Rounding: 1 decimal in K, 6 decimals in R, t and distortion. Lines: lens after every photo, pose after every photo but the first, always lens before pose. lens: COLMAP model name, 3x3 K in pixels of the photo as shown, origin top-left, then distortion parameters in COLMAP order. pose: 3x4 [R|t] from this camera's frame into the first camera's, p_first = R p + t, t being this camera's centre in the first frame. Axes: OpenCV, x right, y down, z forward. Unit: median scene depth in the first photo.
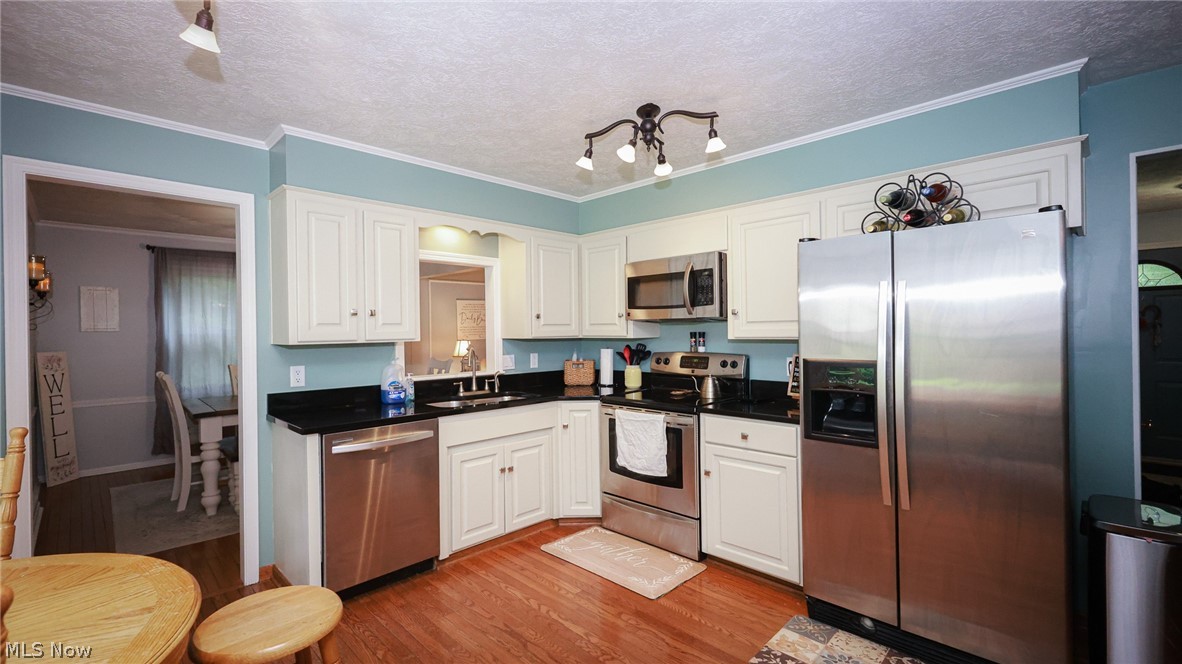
lens RADIAL K [[509.6, 0, 592.6], [0, 509.6, 331.2], [0, 0, 1]] dist [0.002929, -0.000005]
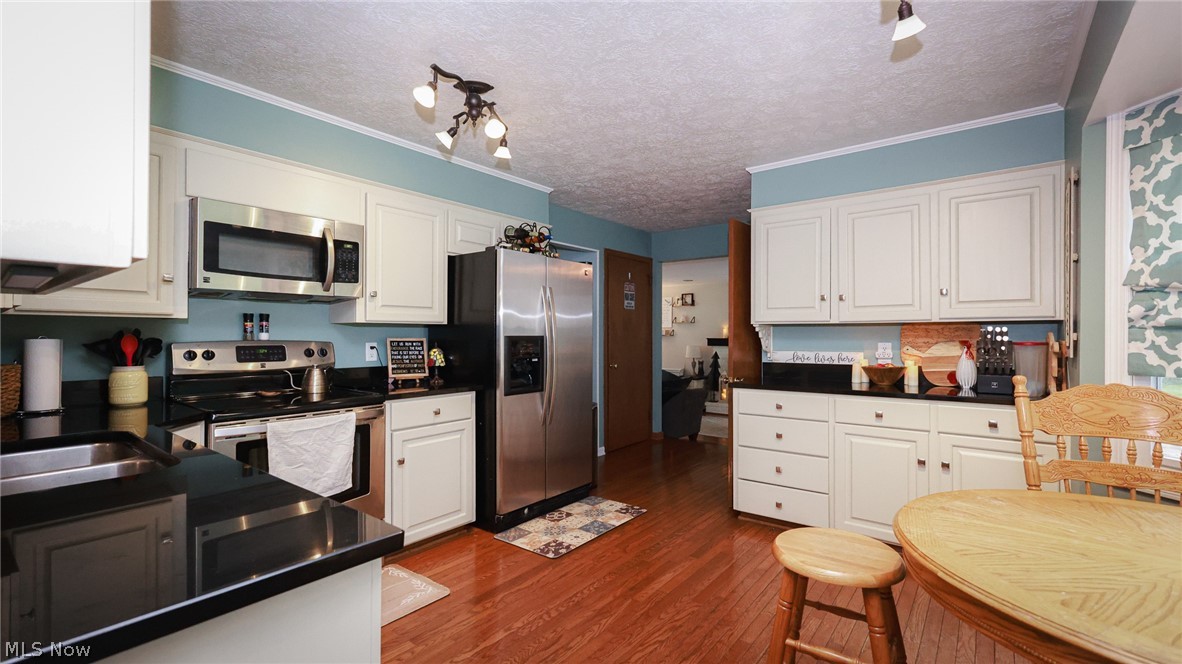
lens RADIAL K [[509.6, 0, 592.6], [0, 509.6, 331.2], [0, 0, 1]] dist [0.002929, -0.000005]
pose [[-0.111517, 0.016830, 0.993620, -0.657063], [0.002321, 0.999858, -0.016675, 0.044975], [-0.993760, 0.000446, -0.111541, 0.648329]]
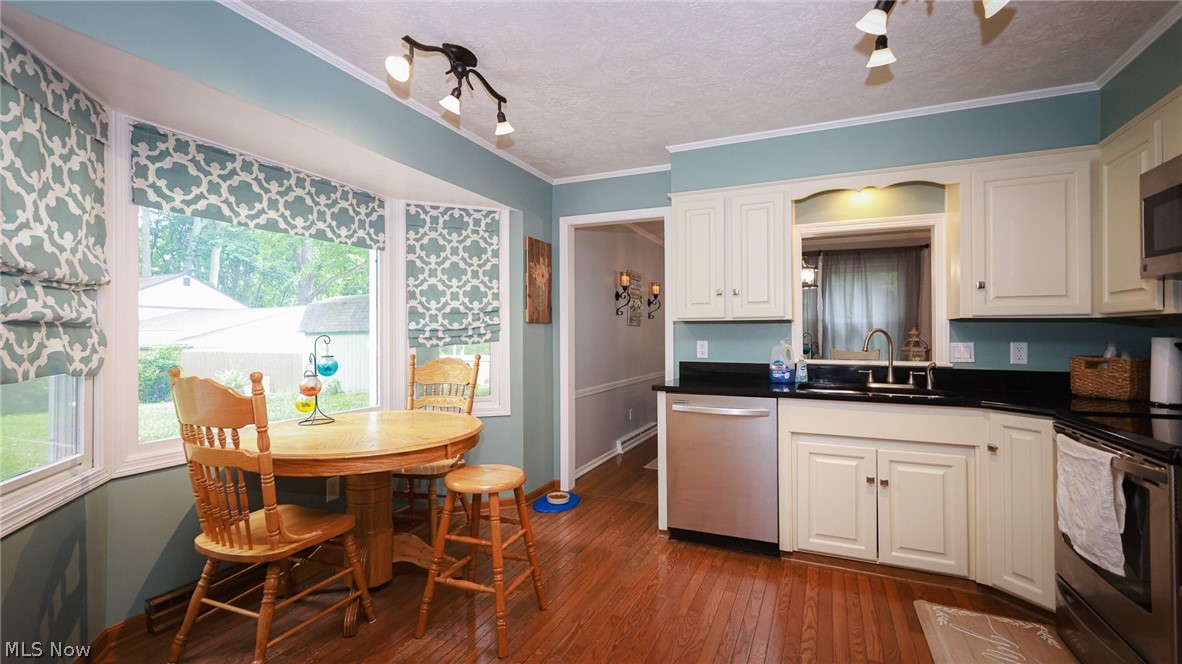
lens RADIAL K [[509.6, 0, 592.6], [0, 509.6, 331.2], [0, 0, 1]] dist [0.002929, -0.000005]
pose [[0.352030, 0.006405, -0.935967, 0.398337], [-0.008314, 0.999959, 0.003715, 0.038445], [0.935952, 0.006474, 0.352068, 0.296698]]
